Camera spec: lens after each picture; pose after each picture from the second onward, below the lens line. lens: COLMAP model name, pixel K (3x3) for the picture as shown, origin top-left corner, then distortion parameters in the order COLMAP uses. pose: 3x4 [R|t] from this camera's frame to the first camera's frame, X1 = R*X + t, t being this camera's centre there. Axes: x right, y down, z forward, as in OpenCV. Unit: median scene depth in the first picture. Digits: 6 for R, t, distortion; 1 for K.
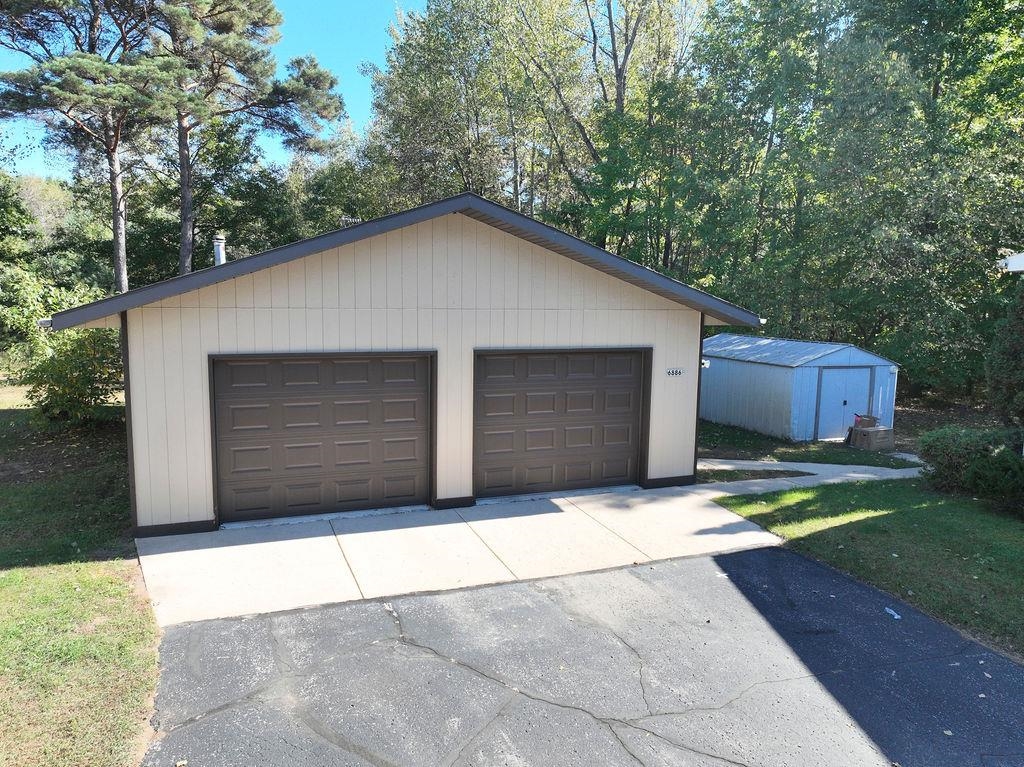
lens RADIAL K [[724.0, 0, 512.0], [0, 724.0, 383.5], [0, 0, 1]] dist [0.066185, 0.001128]
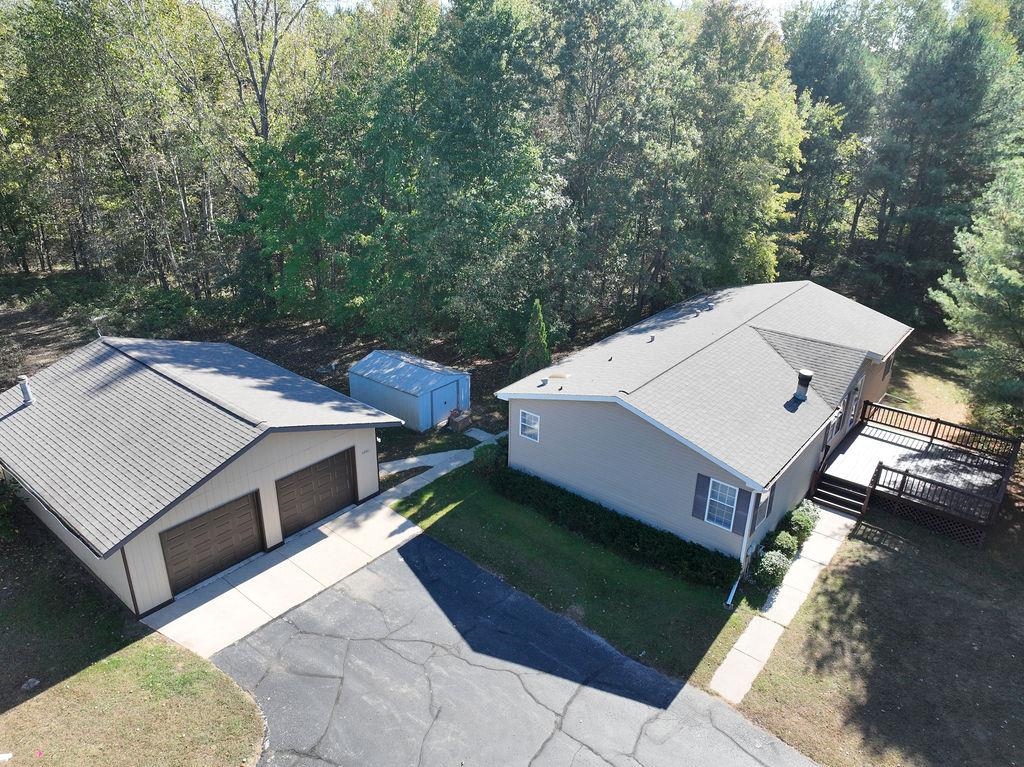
lens RADIAL K [[744.4, 0, 512.0], [0, 744.4, 383.5], [0, 0, 1]] dist [-0.168112, 0.411093]
pose [[0.880950, -0.194094, 0.431572, -0.335549], [0.062579, 0.951785, 0.300315, -0.984843], [-0.469053, -0.237555, 0.850622, -1.127835]]
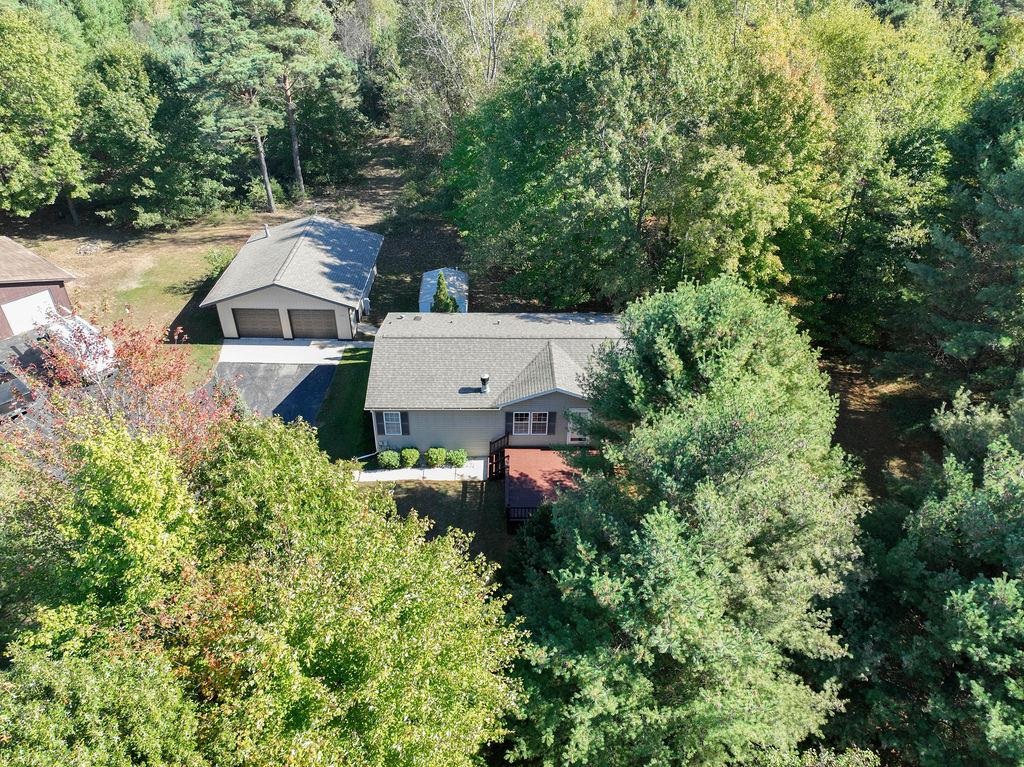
lens RADIAL K [[744.4, 0, 512.0], [0, 744.4, 383.5], [0, 0, 1]] dist [-0.168112, 0.411093]
pose [[0.931981, 0.212754, -0.293509, 2.858646], [-0.054389, 0.882563, 0.467037, -1.961771], [0.358405, -0.419306, 0.834104, -2.614589]]
